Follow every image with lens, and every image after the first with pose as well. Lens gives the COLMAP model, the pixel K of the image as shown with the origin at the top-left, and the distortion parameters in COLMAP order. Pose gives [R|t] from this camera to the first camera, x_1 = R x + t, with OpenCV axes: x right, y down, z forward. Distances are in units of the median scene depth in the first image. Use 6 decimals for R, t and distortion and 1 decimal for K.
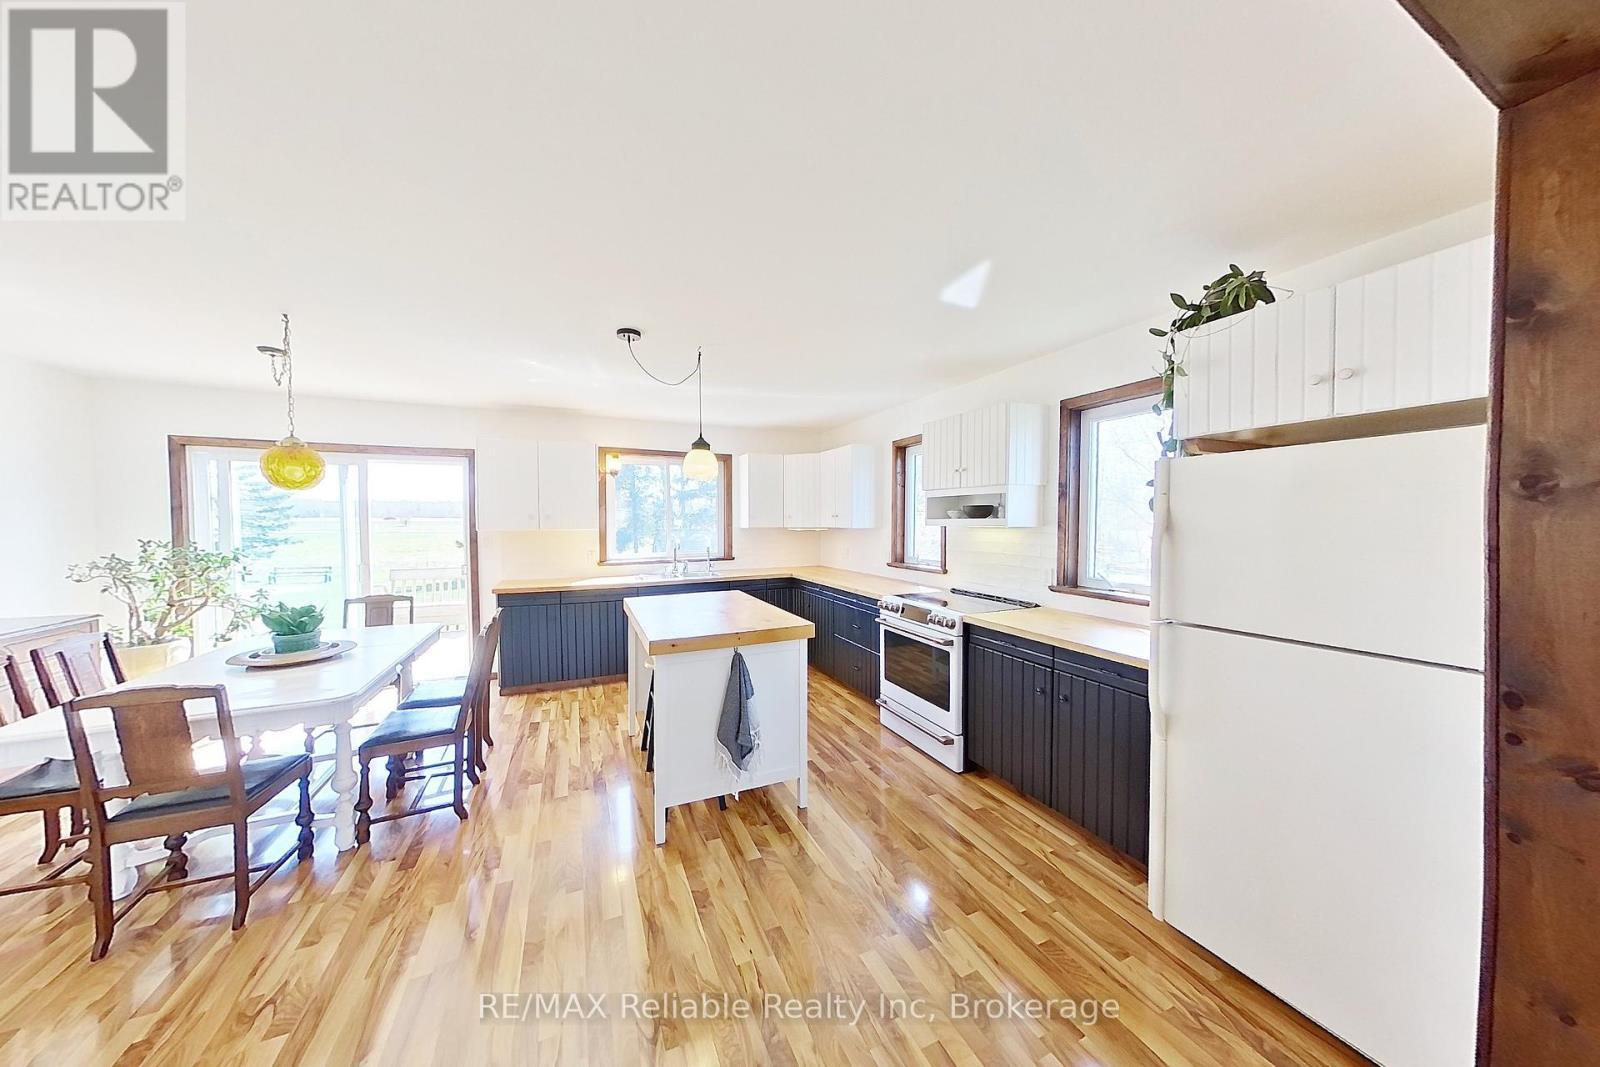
lens RADIAL K [[507.9, 0, 788.8], [0, 507.9, 533.4], [0, 0, 1]] dist [0.001700, -0.000351]
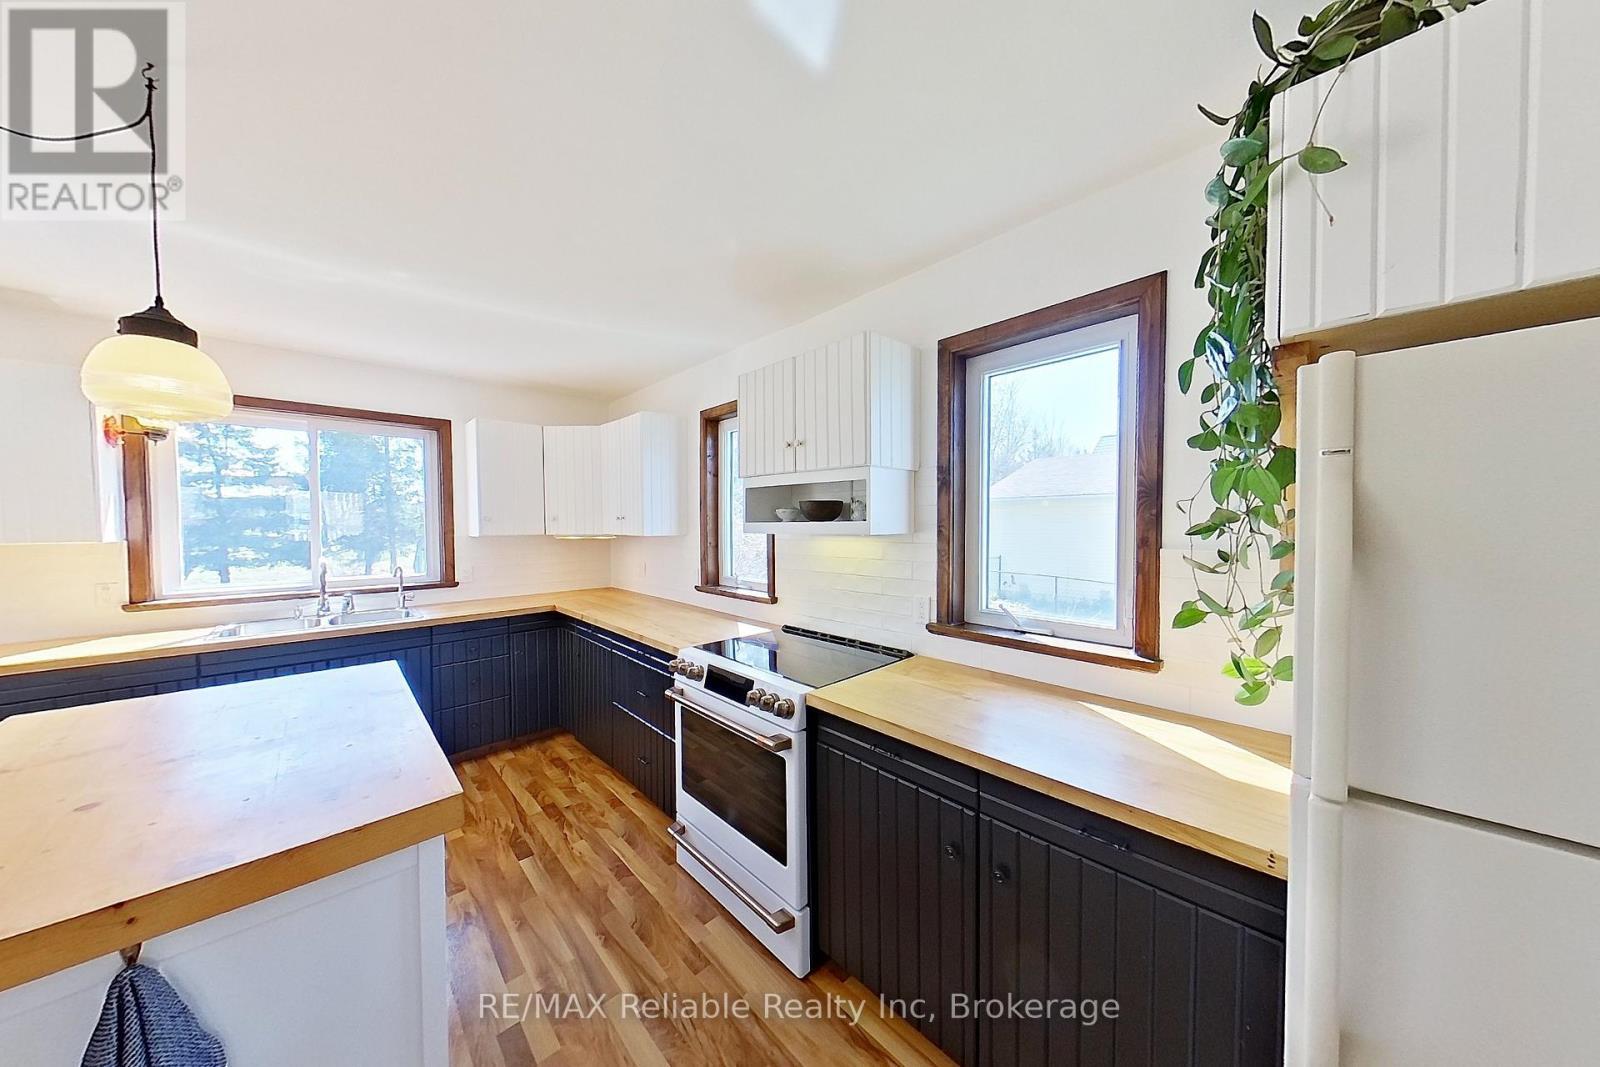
lens RADIAL K [[507.9, 0, 799.8], [0, 507.9, 536.5], [0, 0, 1]] dist [0.001700, -0.000351]
pose [[0.938529, -0.013233, 0.344946, 0.120168], [0.013319, 0.999909, 0.002121, -0.011369], [-0.344942, 0.002604, 0.938620, 0.396258]]
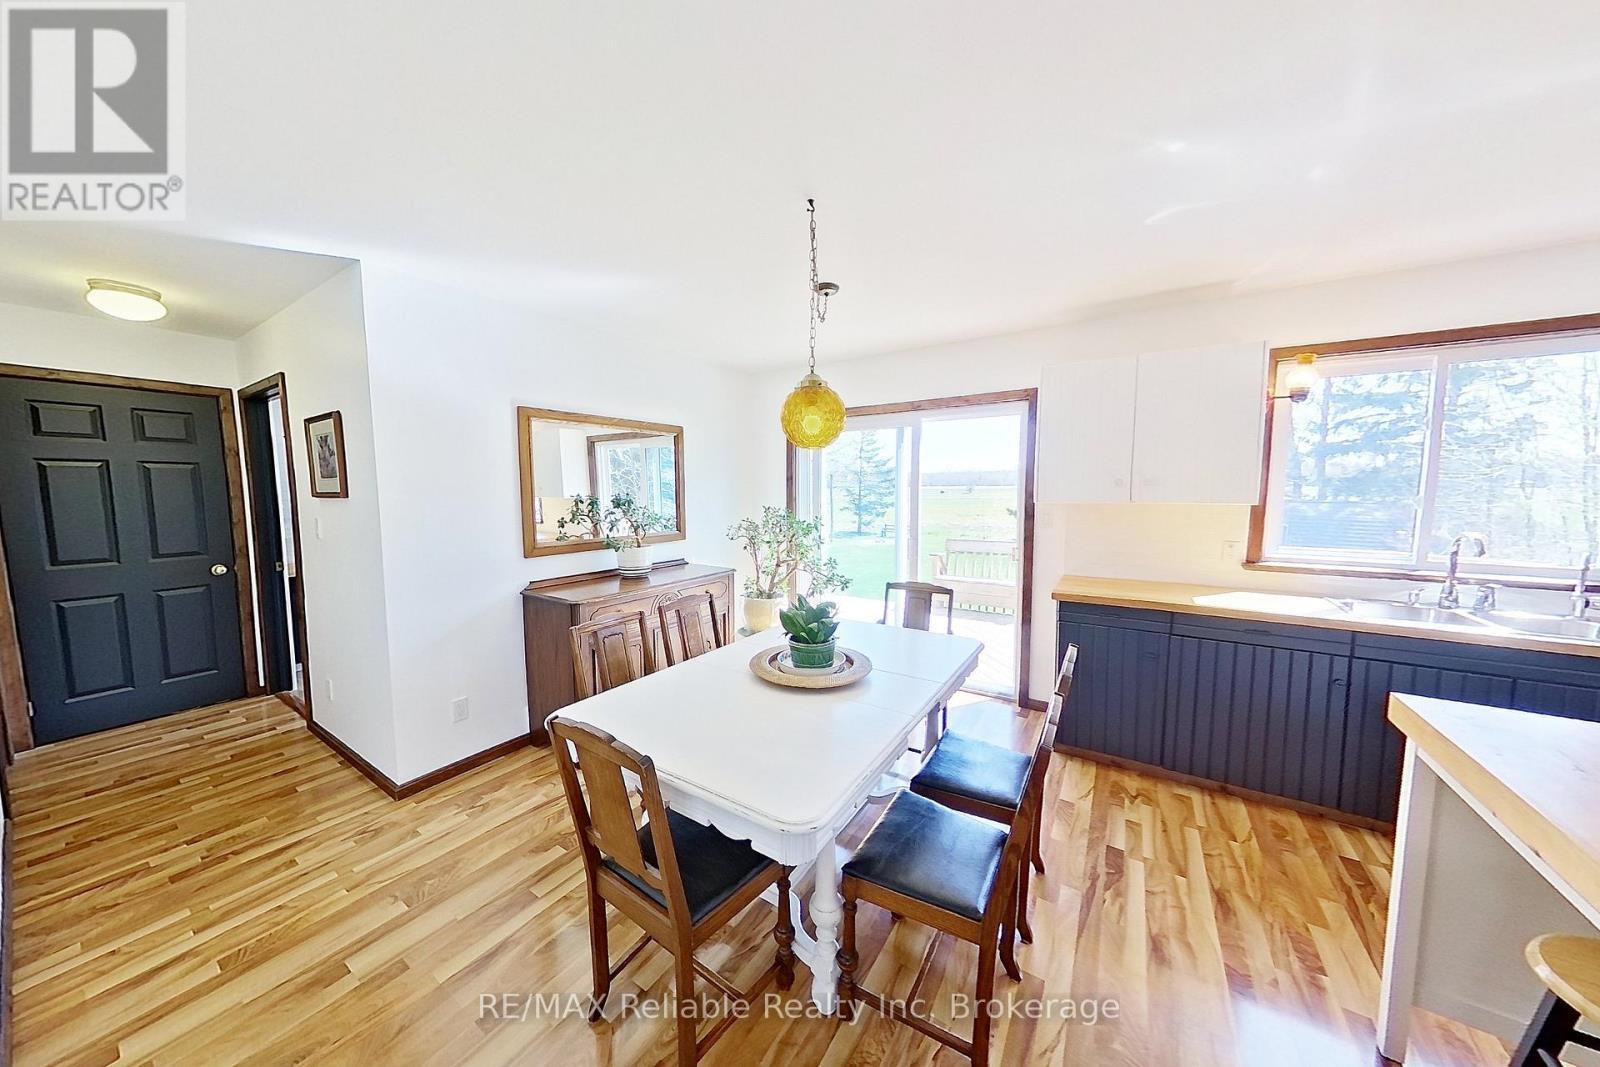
lens RADIAL K [[507.9, 0, 798.9], [0, 507.9, 534.6], [0, 0, 1]] dist [0.001700, -0.000351]
pose [[0.559252, 0.074894, -0.825608, -0.269574], [-0.019636, 0.996828, 0.077125, -0.014187], [0.828765, -0.026920, 0.558948, 0.422929]]
